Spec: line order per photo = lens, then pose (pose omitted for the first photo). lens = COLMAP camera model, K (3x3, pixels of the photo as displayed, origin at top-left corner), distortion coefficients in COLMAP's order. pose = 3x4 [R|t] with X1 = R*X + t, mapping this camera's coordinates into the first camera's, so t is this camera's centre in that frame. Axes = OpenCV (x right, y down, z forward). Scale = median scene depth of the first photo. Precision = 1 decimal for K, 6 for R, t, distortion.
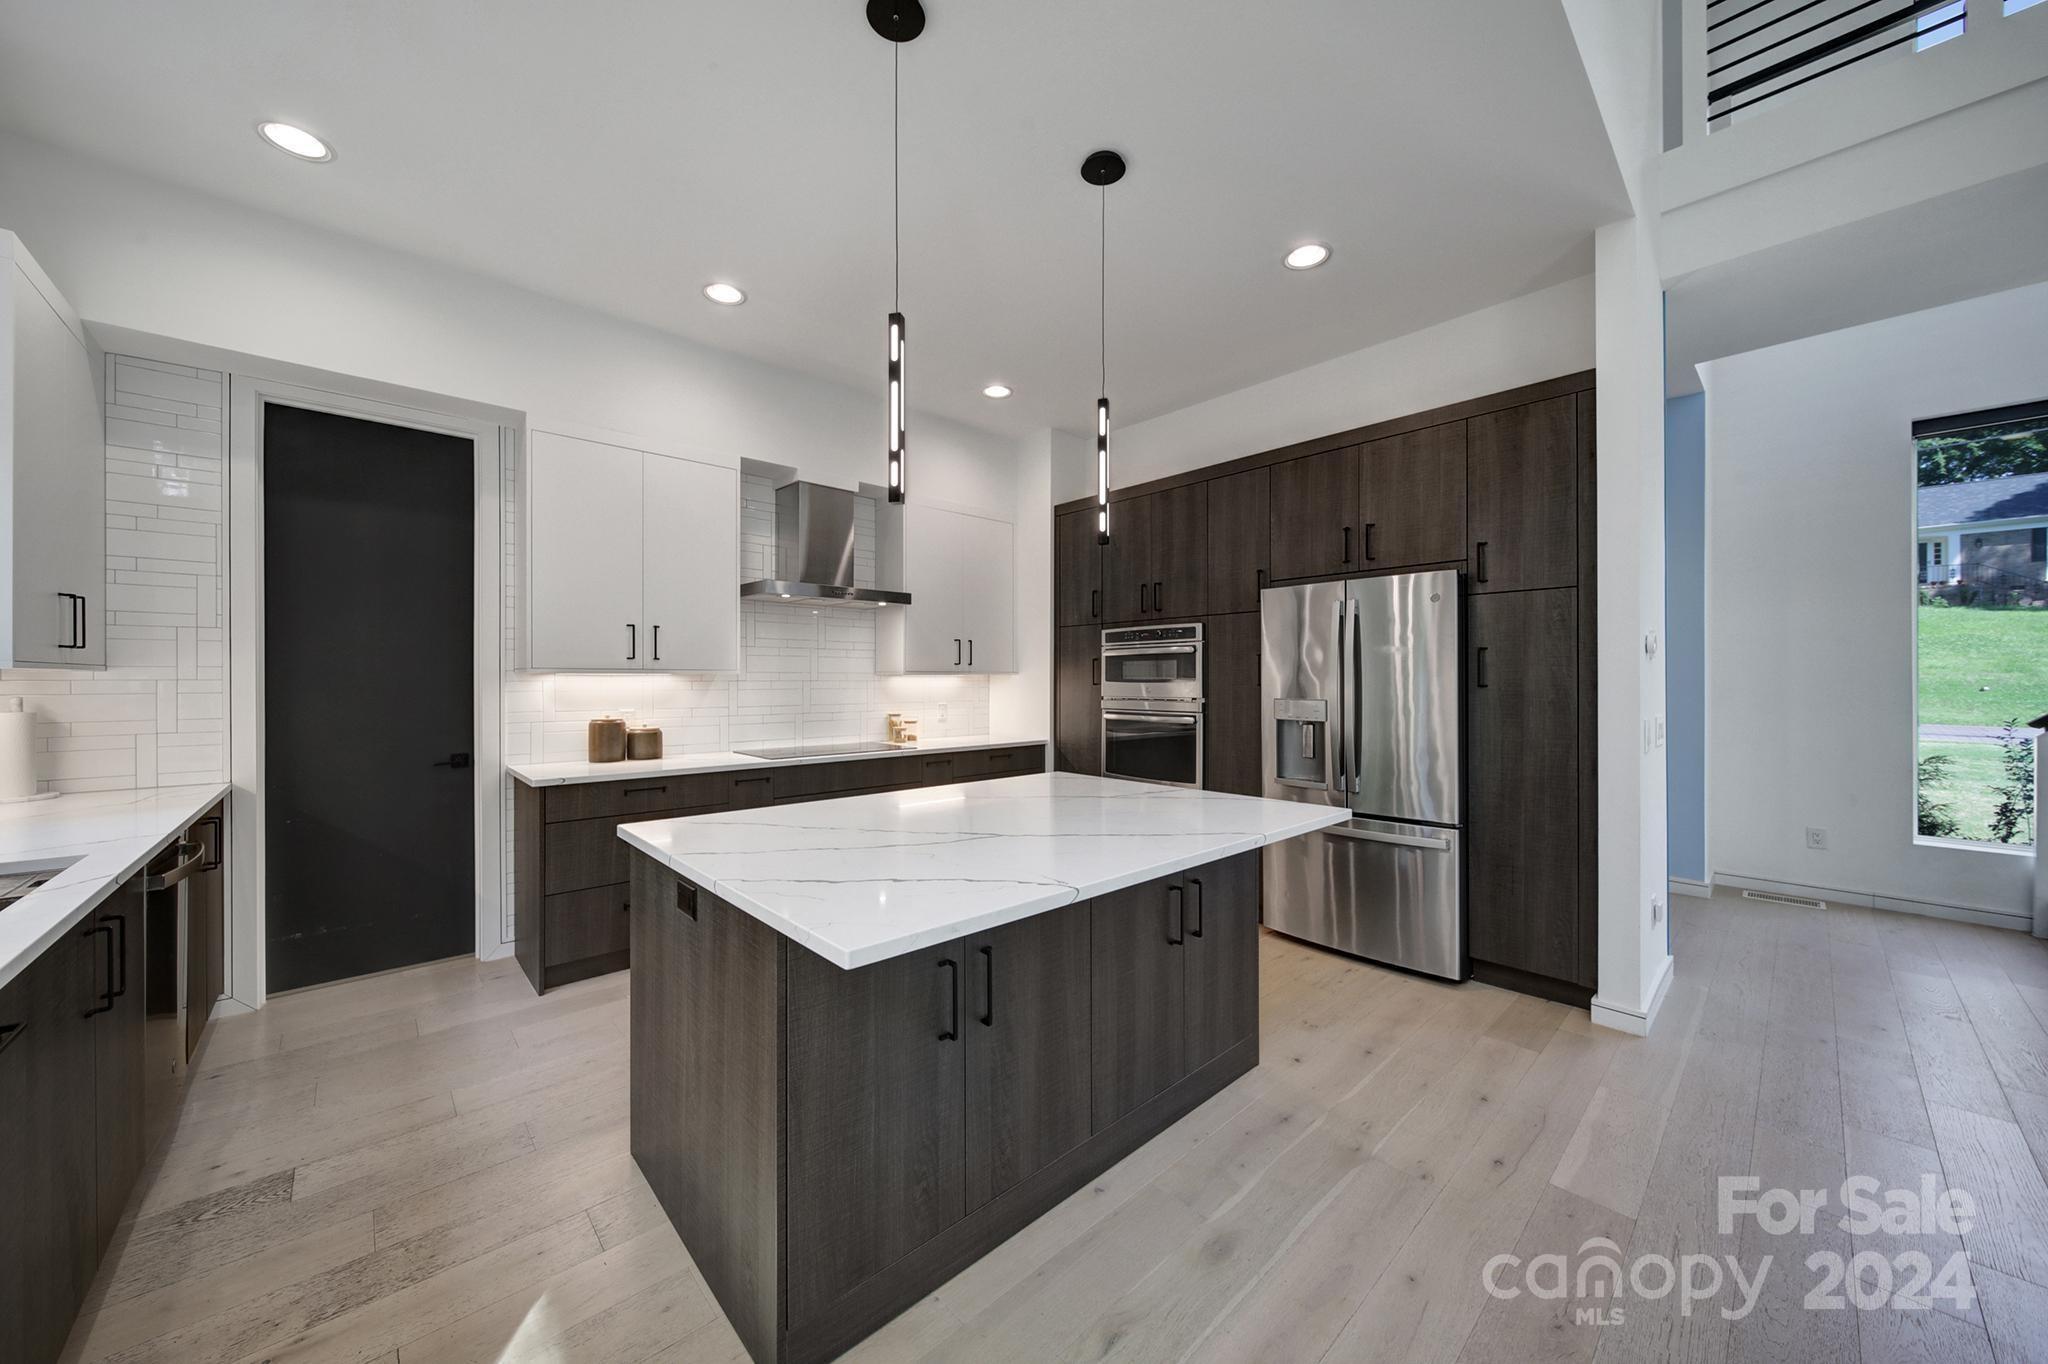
lens RADIAL K [[721.3, 0, 1018.8], [0, 721.3, 679.1], [0, 0, 1]] dist [0.000061, -0.000983]
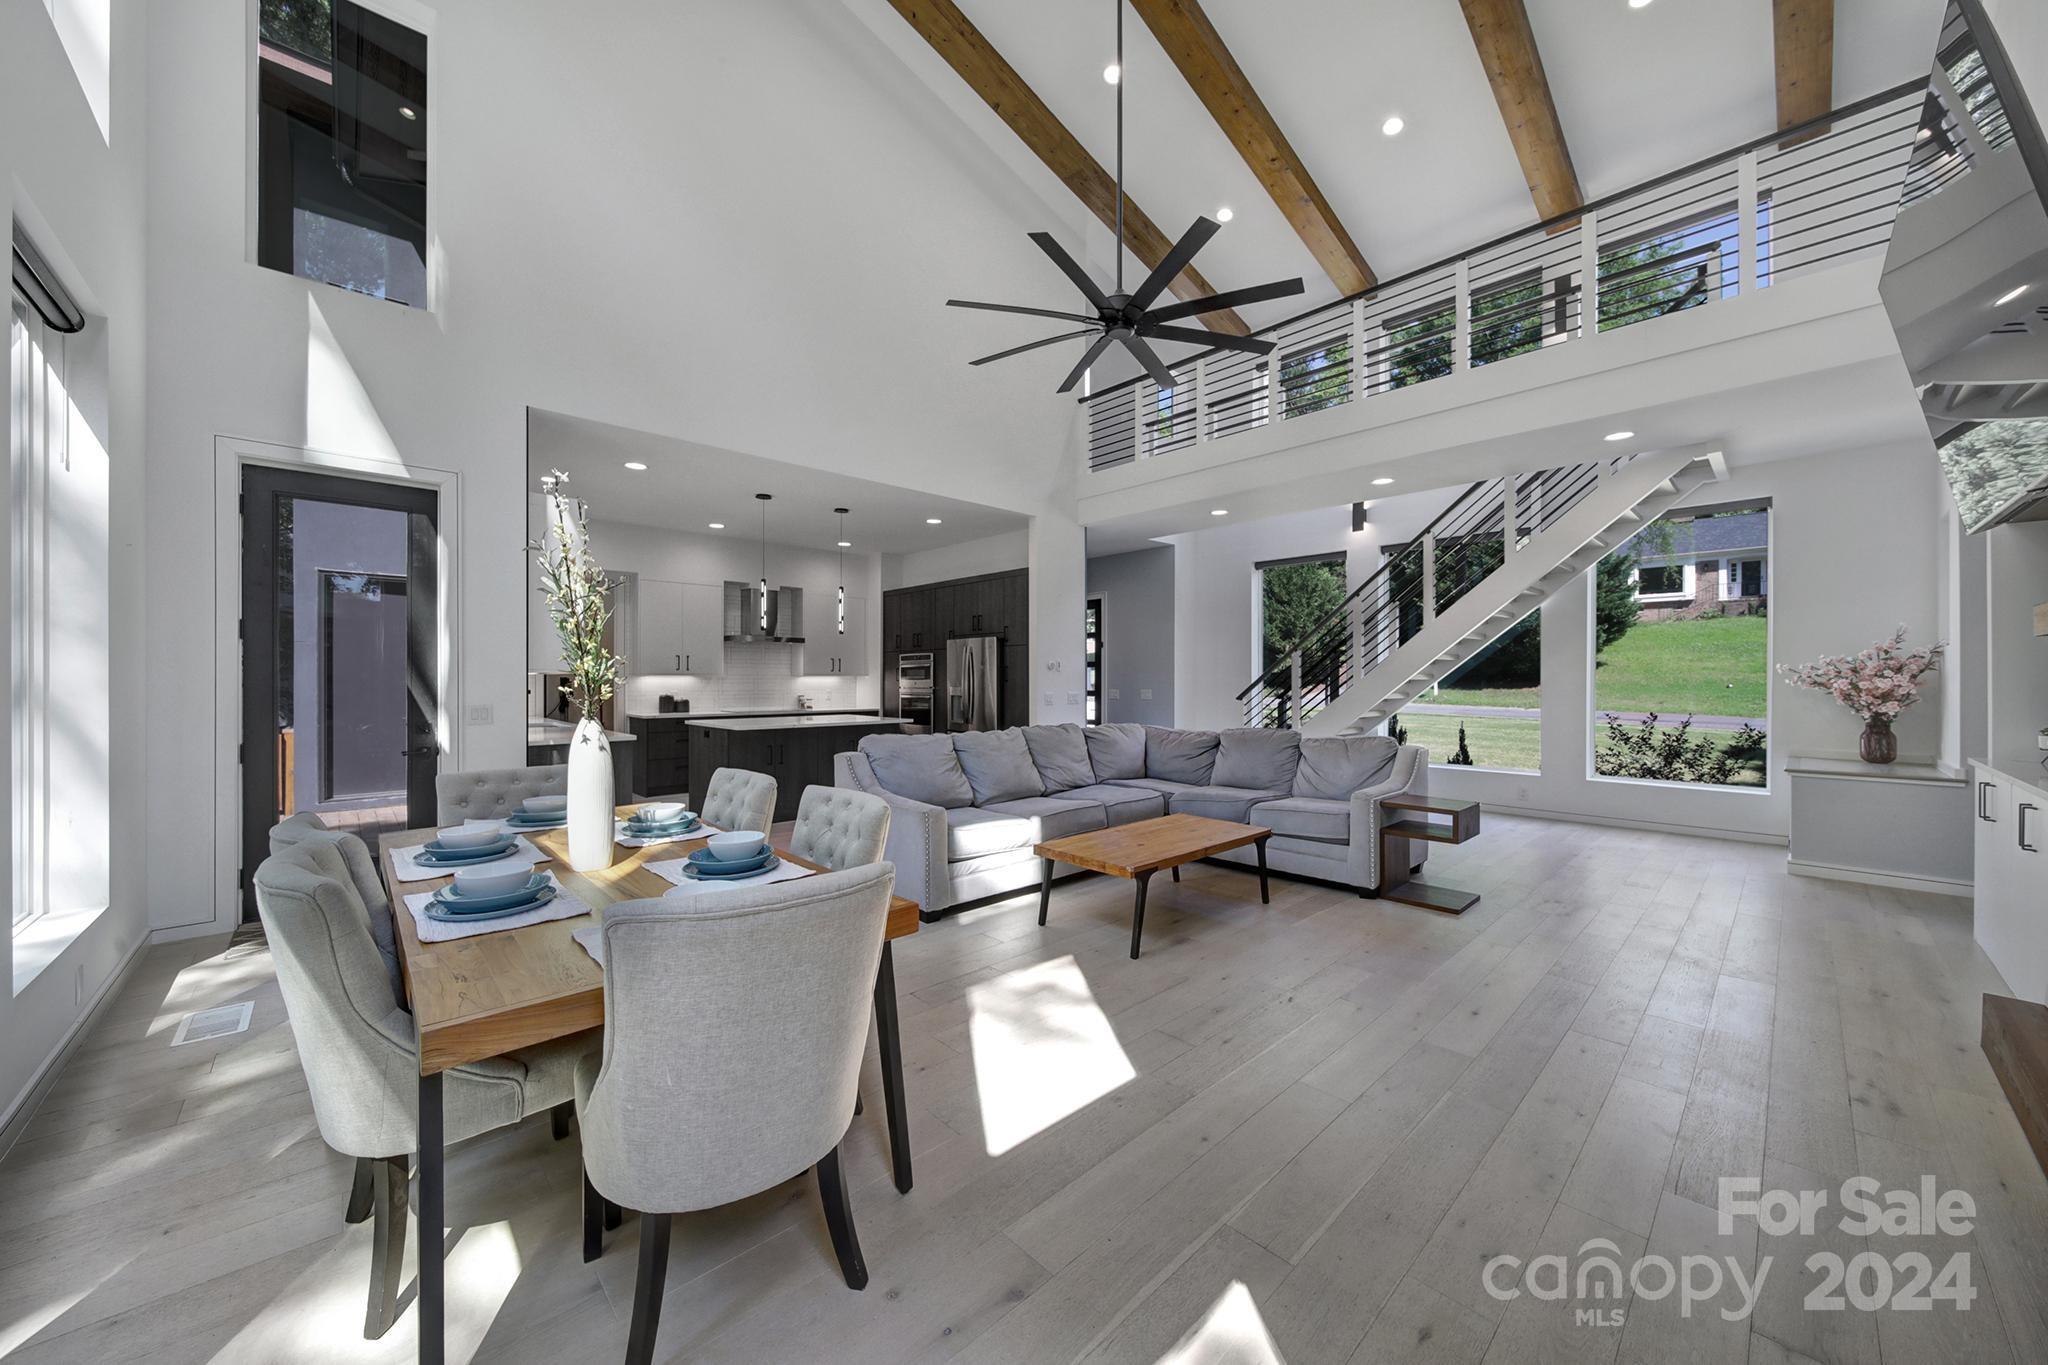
lens RADIAL K [[721.3, 0, 1021.5], [0, 721.3, 681.7], [0, 0, 1]] dist [0.000061, -0.000983]
pose [[0.999892, 0.001535, 0.014615, 0.578406], [-0.001544, 0.999999, 0.000631, 0.010005], [-0.014614, -0.000653, 0.999893, -1.432233]]
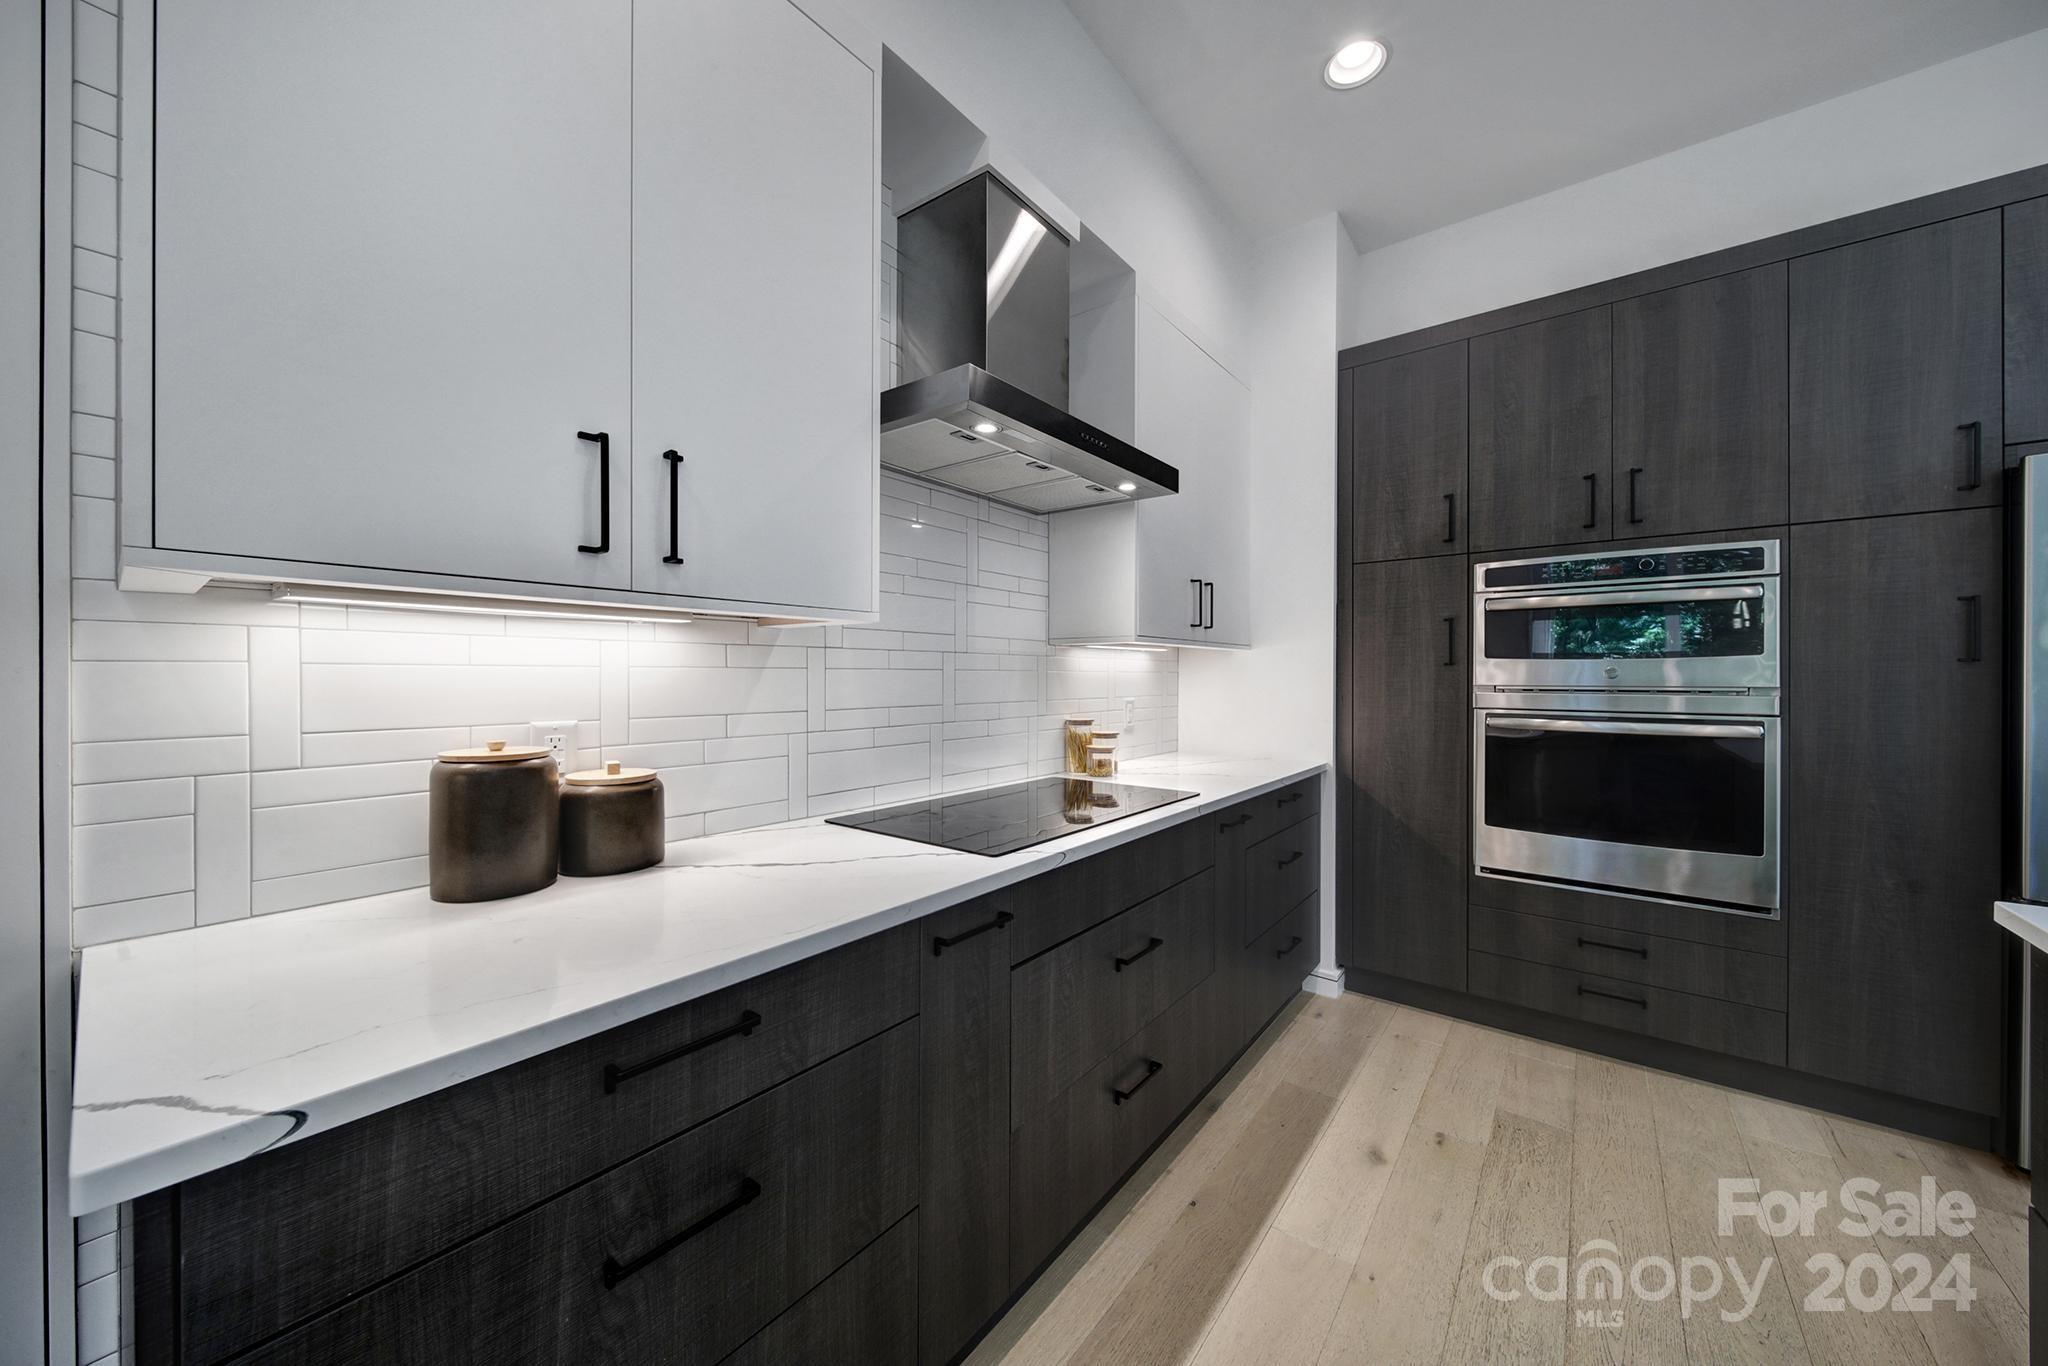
lens RADIAL K [[721.3, 0, 1023.3], [0, 721.3, 676.7], [0, 0, 1]] dist [0.000061, -0.000983]
pose [[0.987780, 0.001712, 0.155844, -0.408699], [-0.002996, 0.999963, 0.008005, 0.018673], [-0.155824, -0.008374, 0.987749, 0.681094]]
